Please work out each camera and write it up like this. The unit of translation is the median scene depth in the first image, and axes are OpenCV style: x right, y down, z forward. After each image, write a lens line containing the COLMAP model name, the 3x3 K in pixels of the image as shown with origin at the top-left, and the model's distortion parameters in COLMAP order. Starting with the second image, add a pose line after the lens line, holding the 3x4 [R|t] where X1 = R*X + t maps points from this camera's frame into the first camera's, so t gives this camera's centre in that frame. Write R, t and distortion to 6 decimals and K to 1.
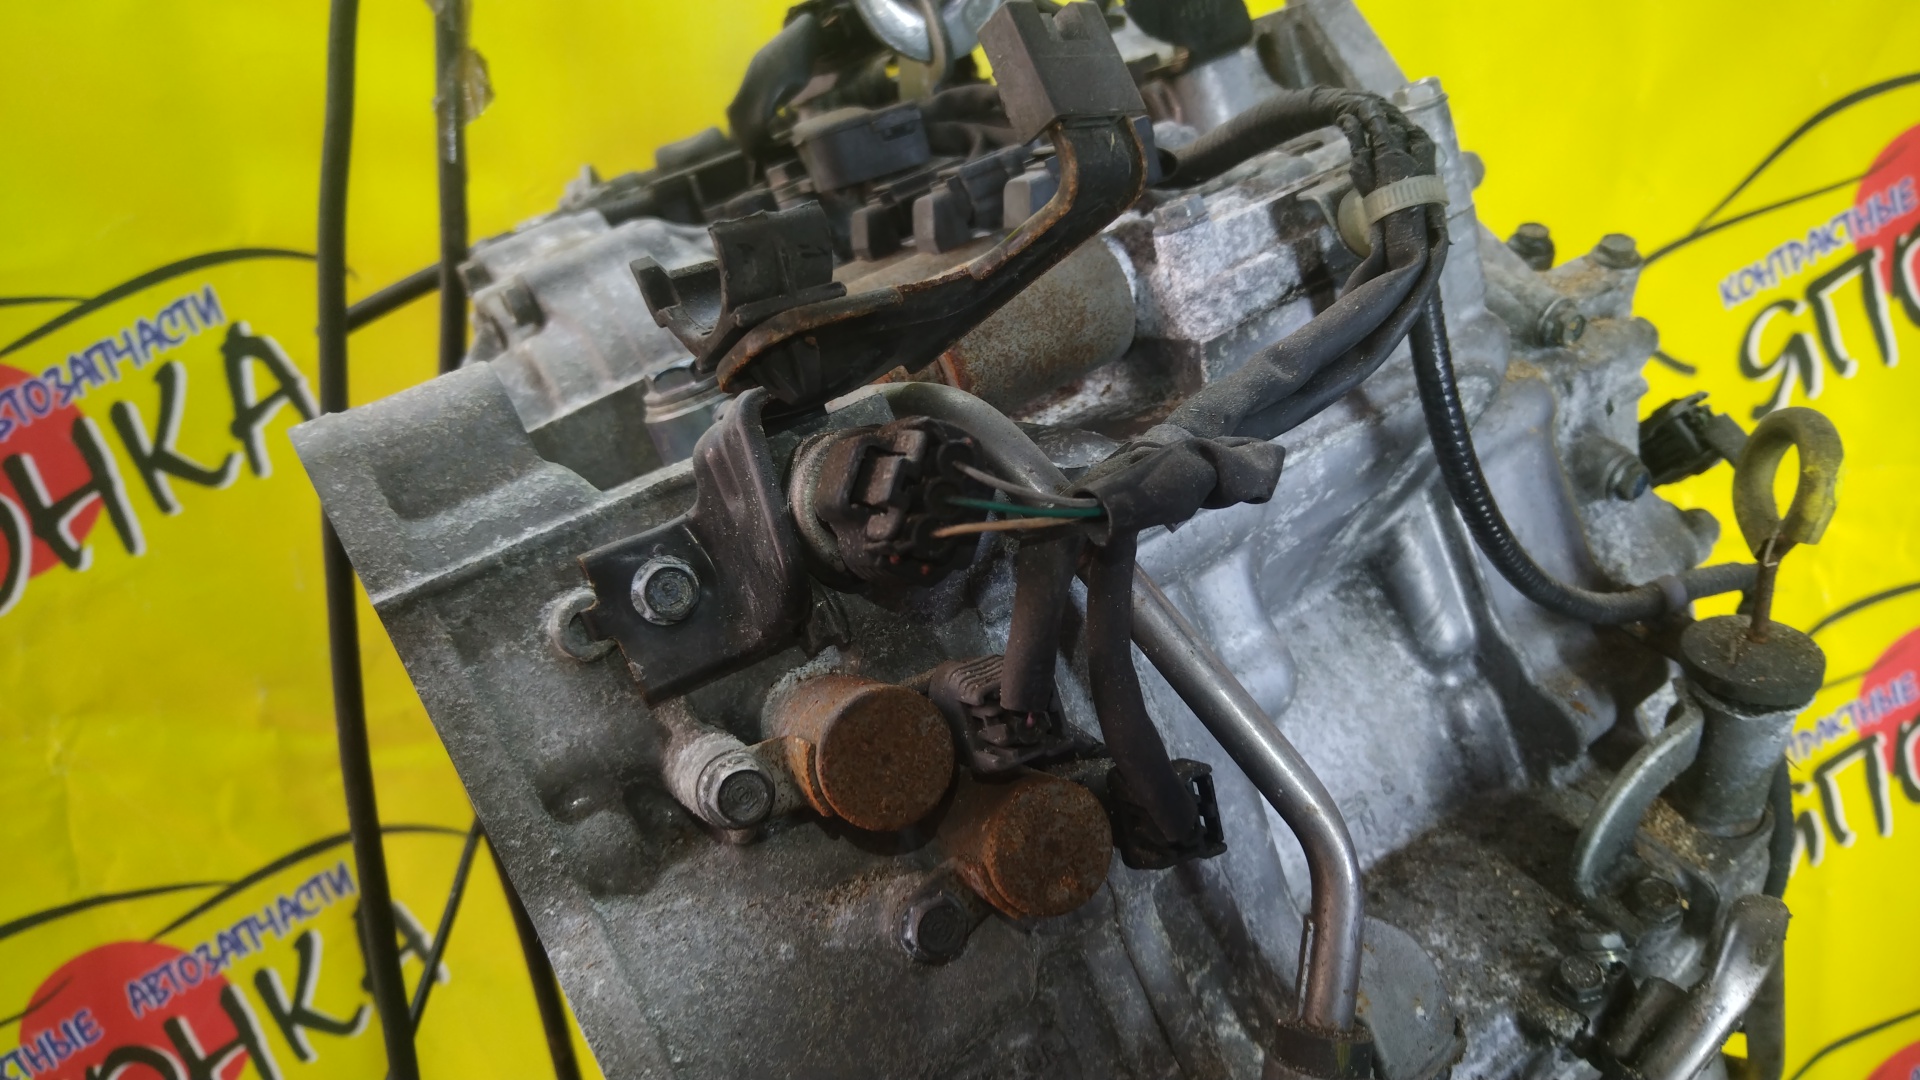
lens RADIAL K [[1313.7, 0, 989.1], [0, 1313.7, 526.9], [0, 0, 1]] dist [-0.048452, 0.034846]
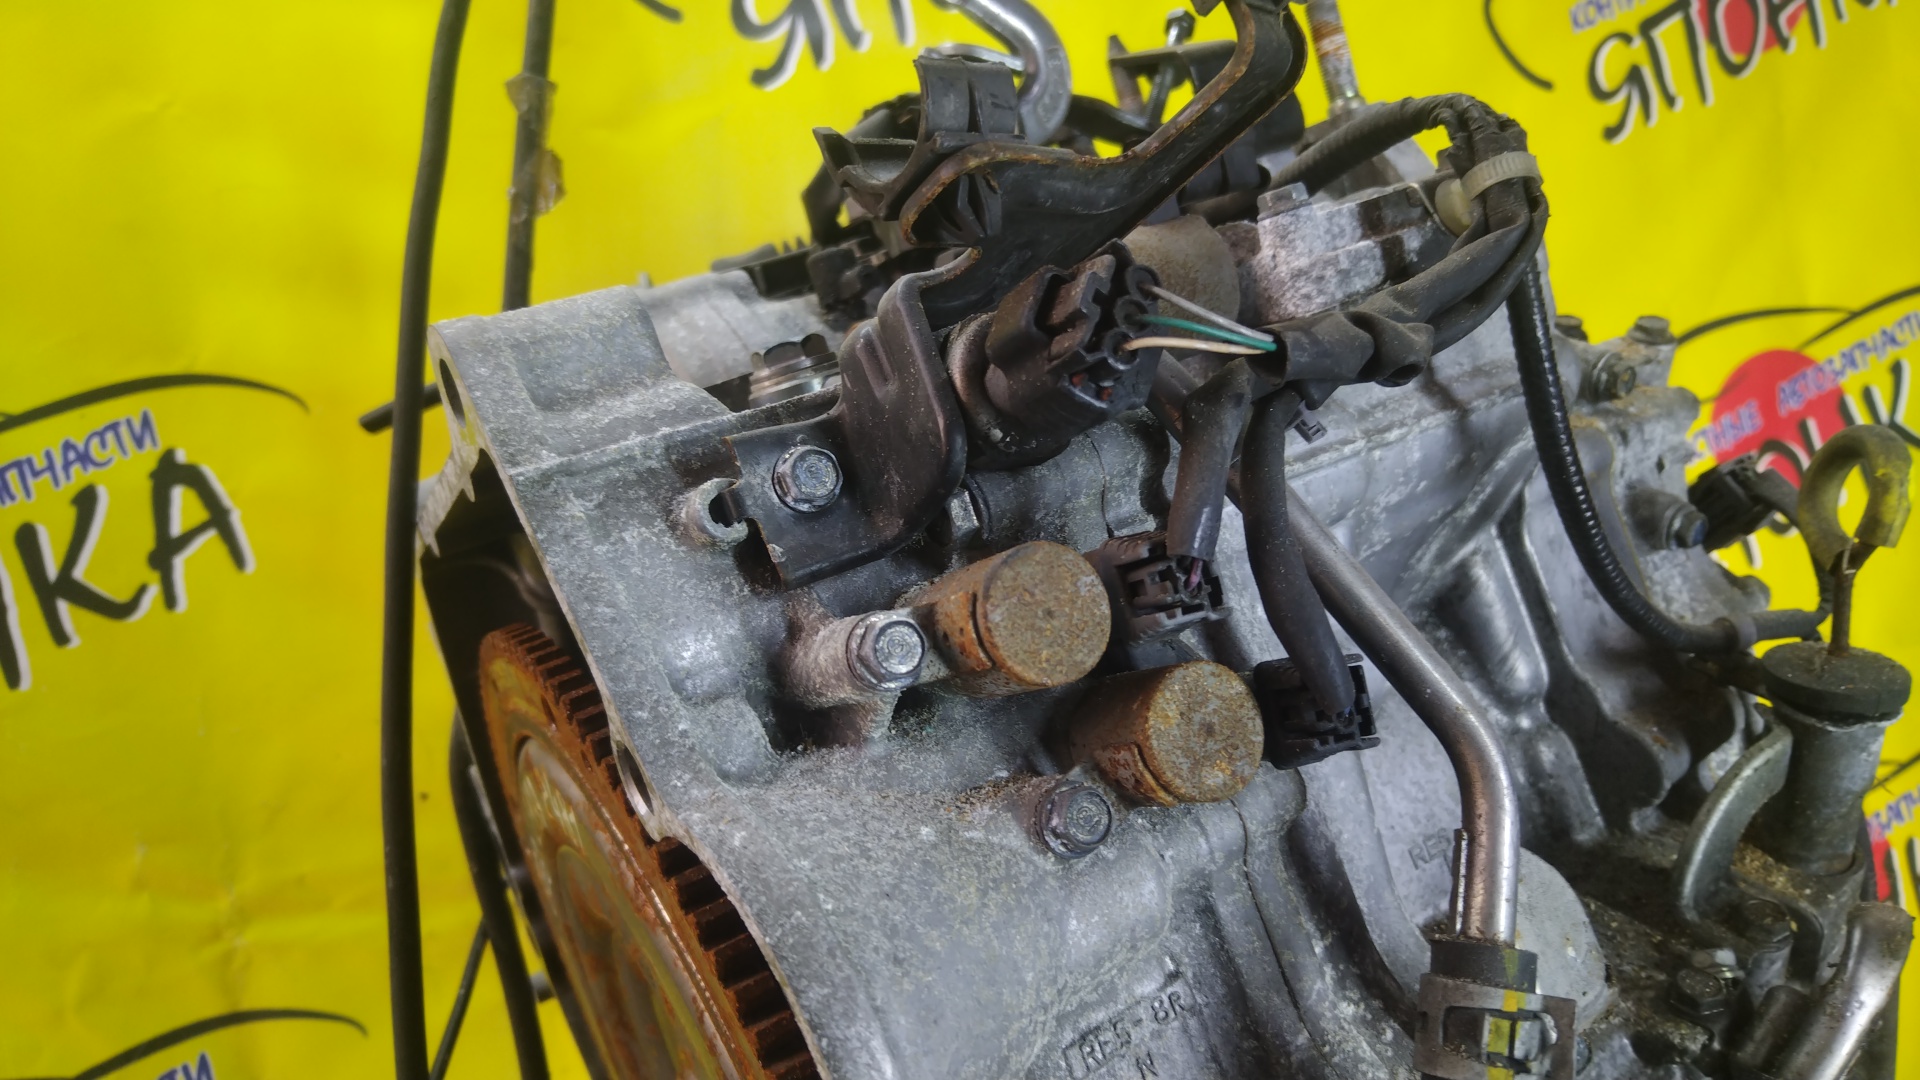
lens RADIAL K [[1313.7, 0, 962.7], [0, 1313.7, 584.5], [0, 0, 1]] dist [-0.048452, 0.034846]
pose [[0.999055, 0.031513, 0.029931, -0.136361], [-0.025279, 0.981529, -0.189634, 0.273570], [-0.035354, 0.188698, 0.981399, 0.030257]]
